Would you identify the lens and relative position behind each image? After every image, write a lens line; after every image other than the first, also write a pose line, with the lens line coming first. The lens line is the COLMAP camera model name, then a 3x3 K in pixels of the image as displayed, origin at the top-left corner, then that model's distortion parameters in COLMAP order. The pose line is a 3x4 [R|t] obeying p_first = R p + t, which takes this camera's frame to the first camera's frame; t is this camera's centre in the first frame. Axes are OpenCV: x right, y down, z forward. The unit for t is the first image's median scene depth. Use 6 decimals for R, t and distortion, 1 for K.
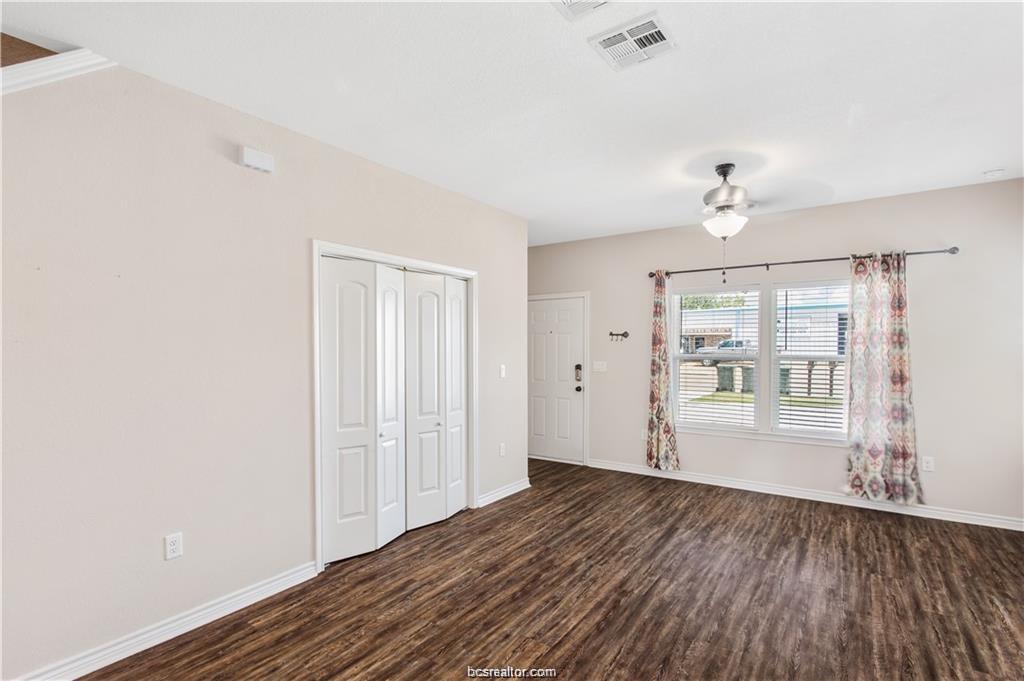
lens RADIAL K [[495.1, 0, 496.8], [0, 495.1, 369.3], [0, 0, 1]] dist [0.005795, -0.000774]
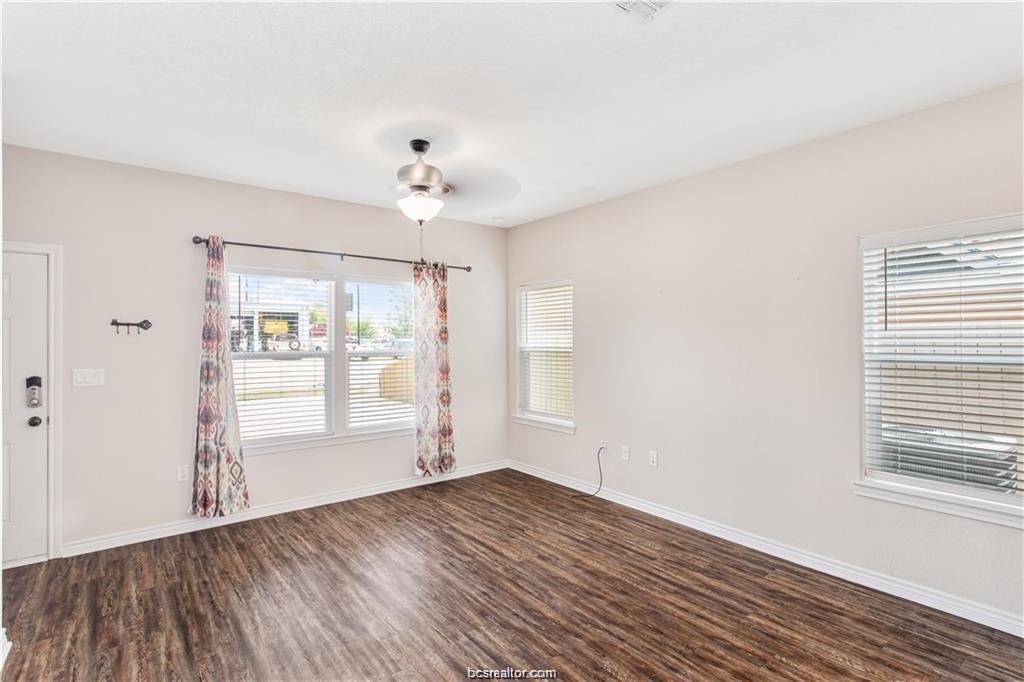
lens RADIAL K [[495.1, 0, 502.7], [0, 495.1, 338.4], [0, 0, 1]] dist [0.005795, -0.000774]
pose [[0.287238, 0.008441, 0.957822, -0.339961], [0.046783, 0.998644, -0.022830, -0.023087], [-0.956716, 0.051367, 0.286454, 0.573554]]
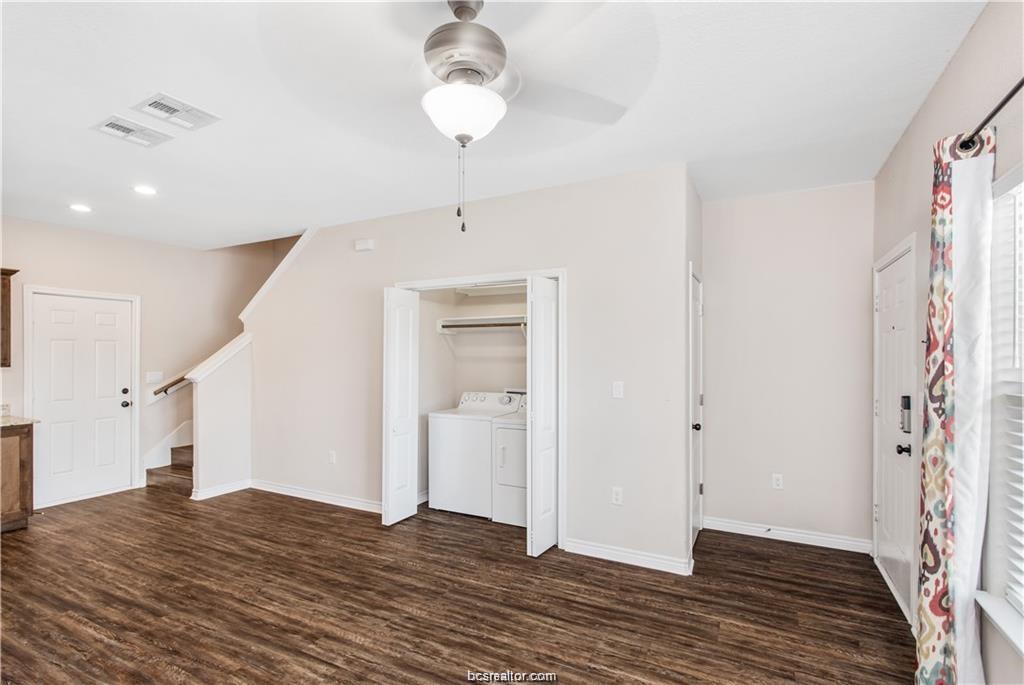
lens RADIAL K [[495.1, 0, 510.3], [0, 495.1, 352.2], [0, 0, 1]] dist [0.005795, -0.000774]
pose [[0.141890, 0.003911, -0.989875, 0.916298], [-0.041723, 0.999127, -0.002033, -0.053086], [0.989003, 0.041589, 0.141930, 0.935314]]
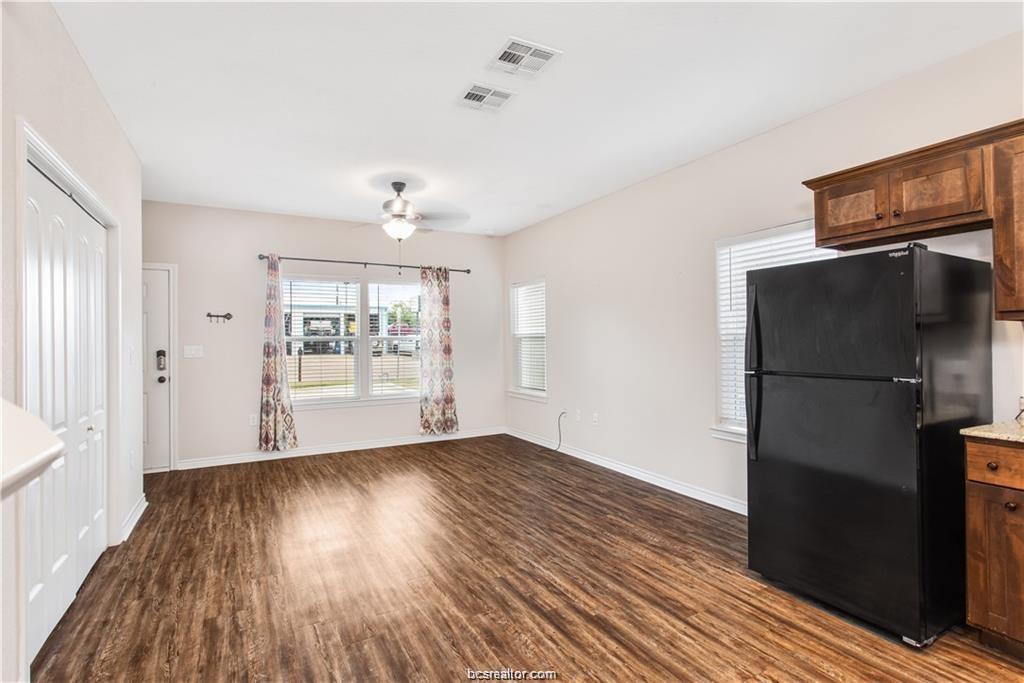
lens RADIAL K [[495.1, 0, 500.0], [0, 495.1, 333.9], [0, 0, 1]] dist [0.005795, -0.000774]
pose [[0.439710, 0.012668, 0.898051, -0.539490], [0.048760, 0.998089, -0.037953, 0.037299], [-0.896815, 0.060477, 0.438252, 0.206921]]
